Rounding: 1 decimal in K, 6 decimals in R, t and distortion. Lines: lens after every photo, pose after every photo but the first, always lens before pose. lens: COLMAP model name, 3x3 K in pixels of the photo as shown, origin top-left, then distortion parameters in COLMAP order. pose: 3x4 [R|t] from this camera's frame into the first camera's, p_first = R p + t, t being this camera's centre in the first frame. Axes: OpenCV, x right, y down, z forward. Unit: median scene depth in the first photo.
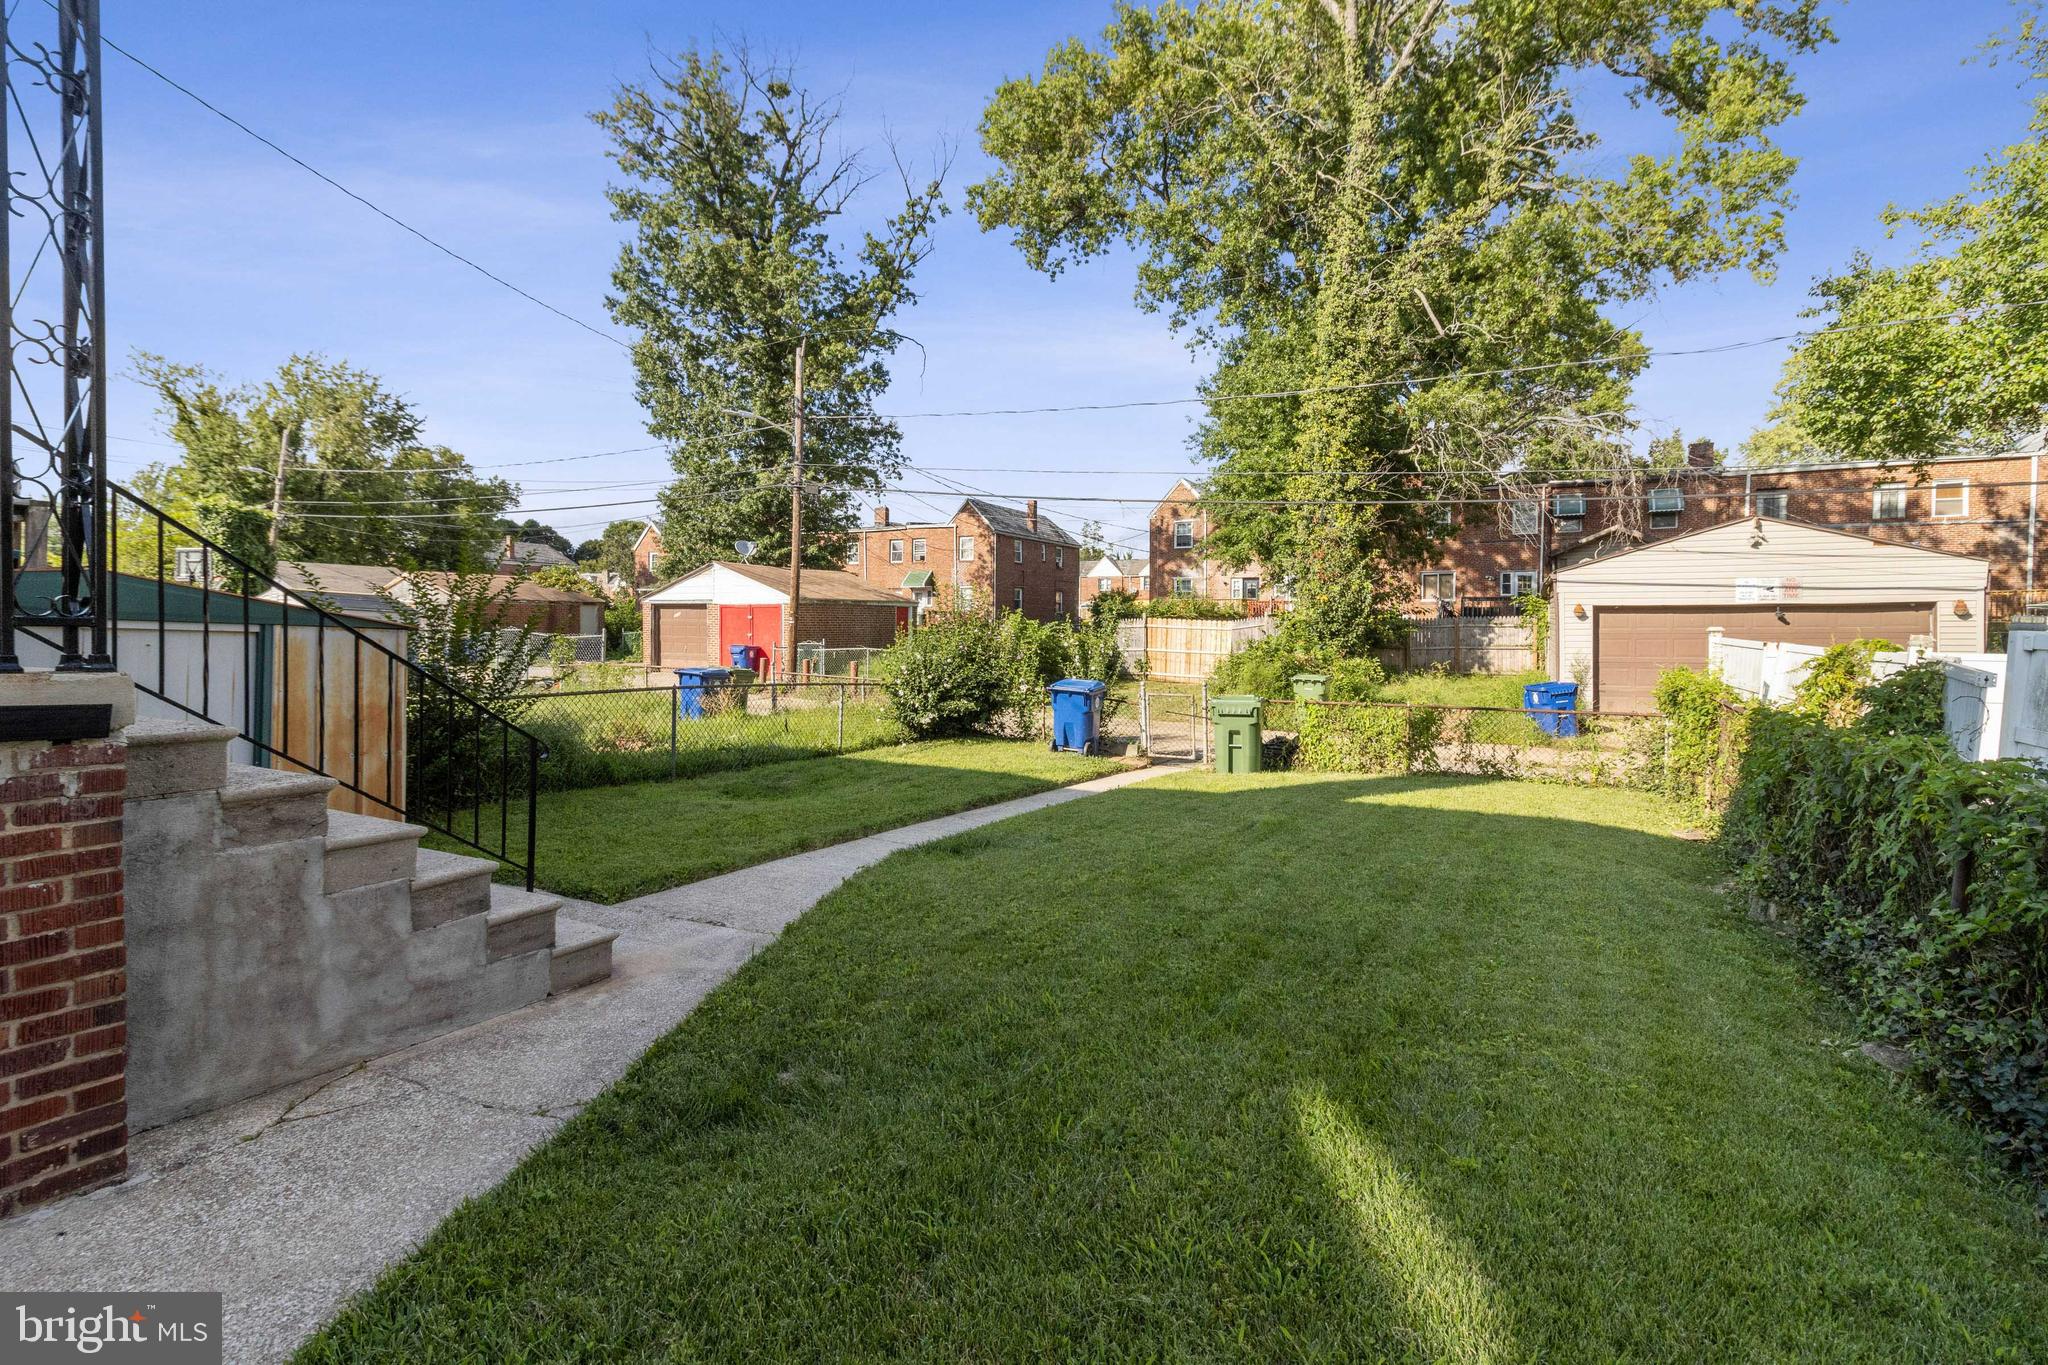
lens RADIAL K [[967.9, 0, 1050.9], [0, 967.9, 647.2], [0, 0, 1]] dist [-0.003318, 0.005033]
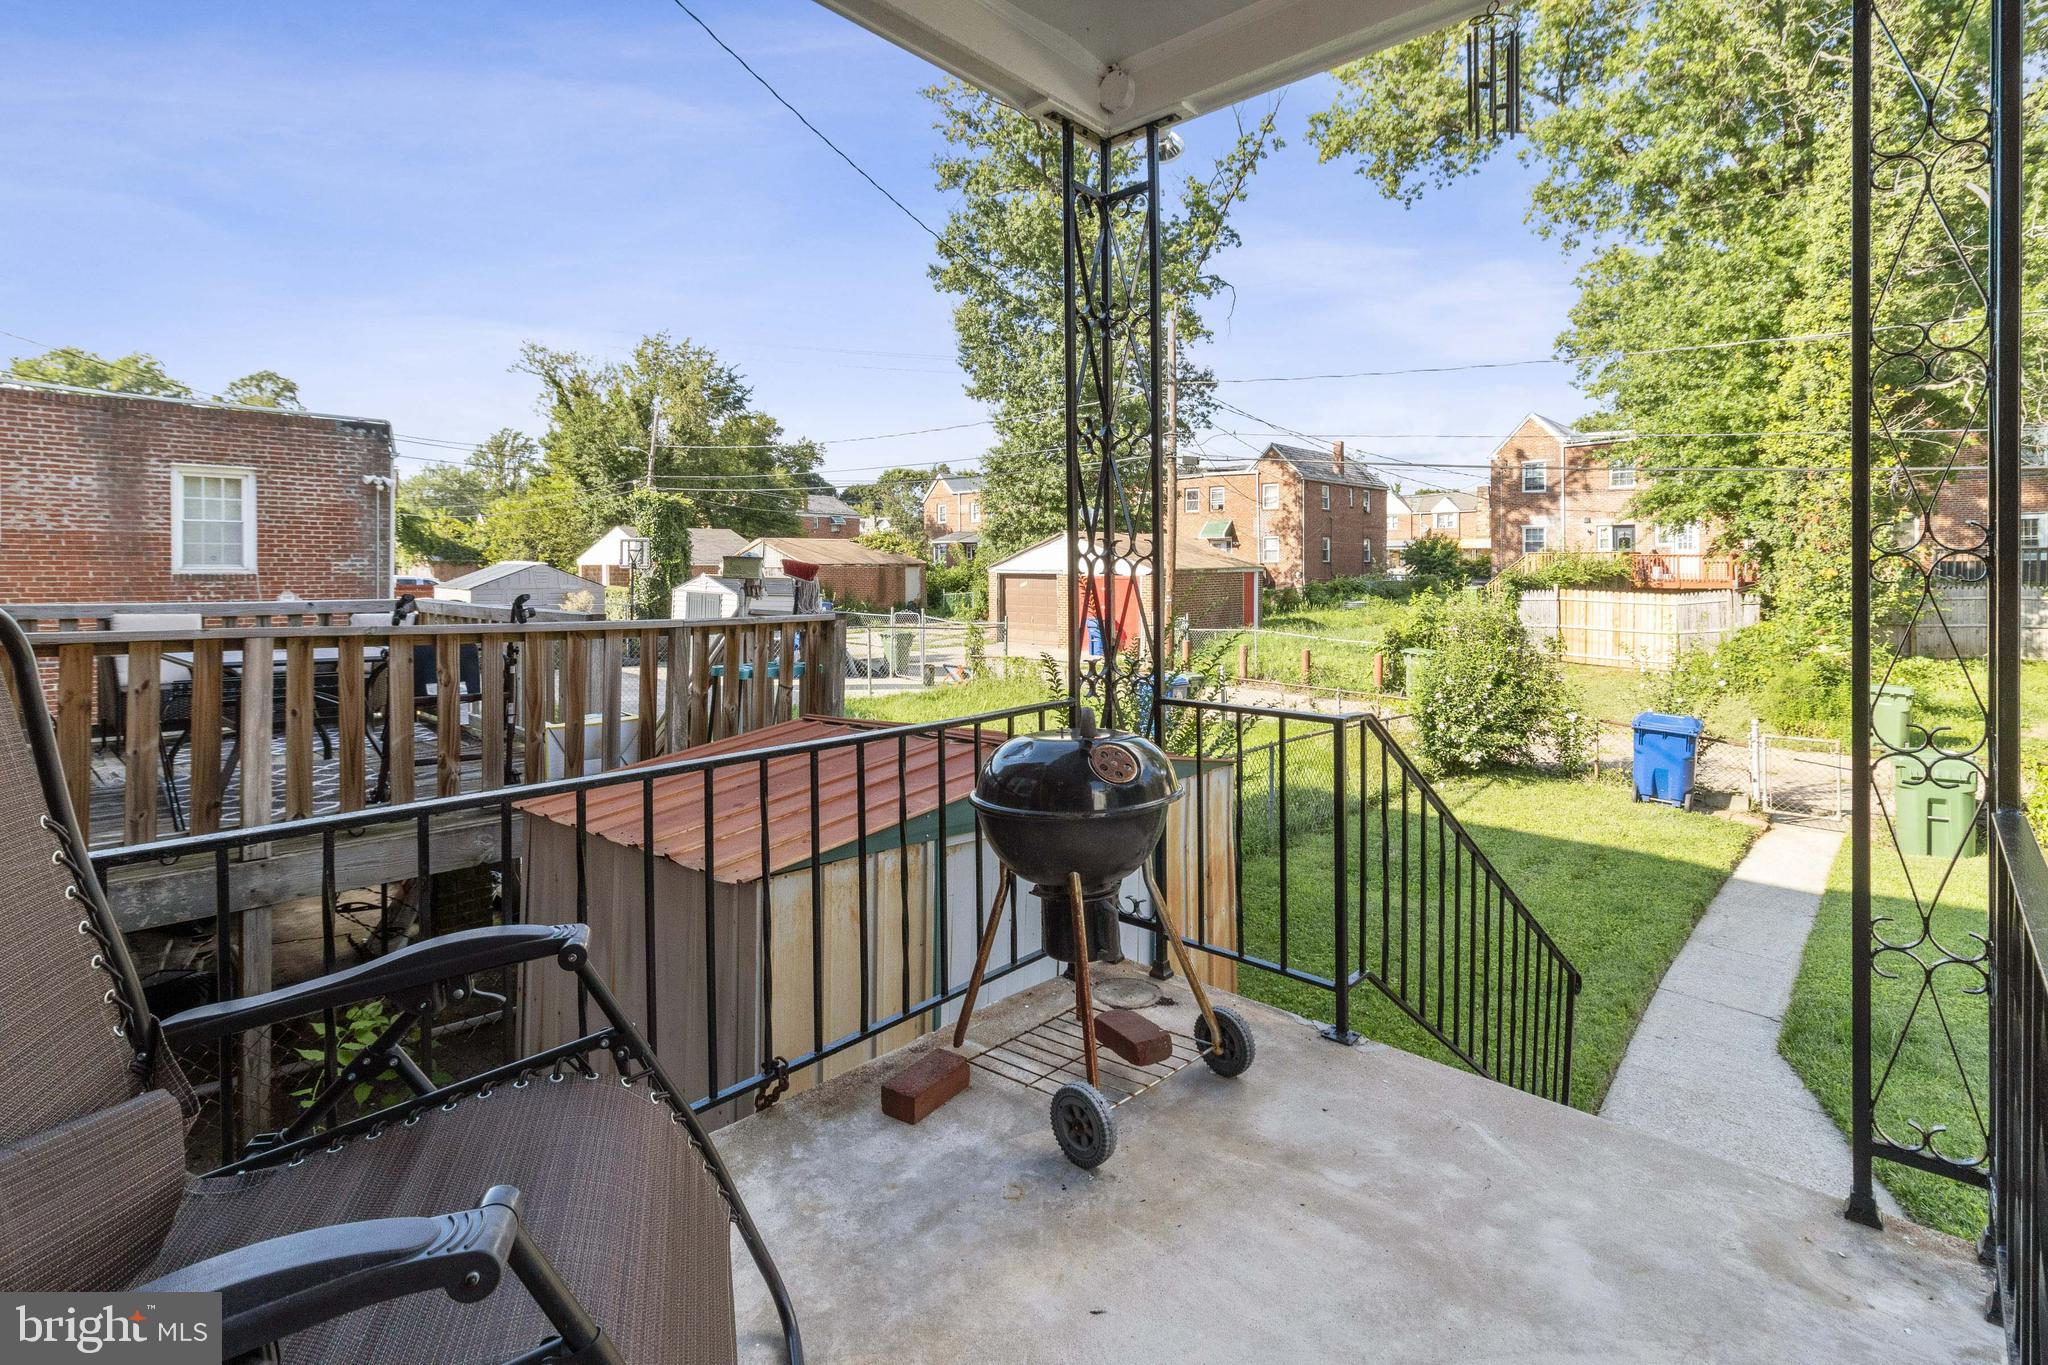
lens RADIAL K [[967.9, 0, 982.1], [0, 967.9, 559.5], [0, 0, 1]] dist [-0.003318, 0.005033]
pose [[0.969559, -0.006461, -0.244772, -0.161129], [0.005405, 0.999973, -0.004986, -0.047365], [0.244797, 0.003511, 0.969568, 0.025856]]
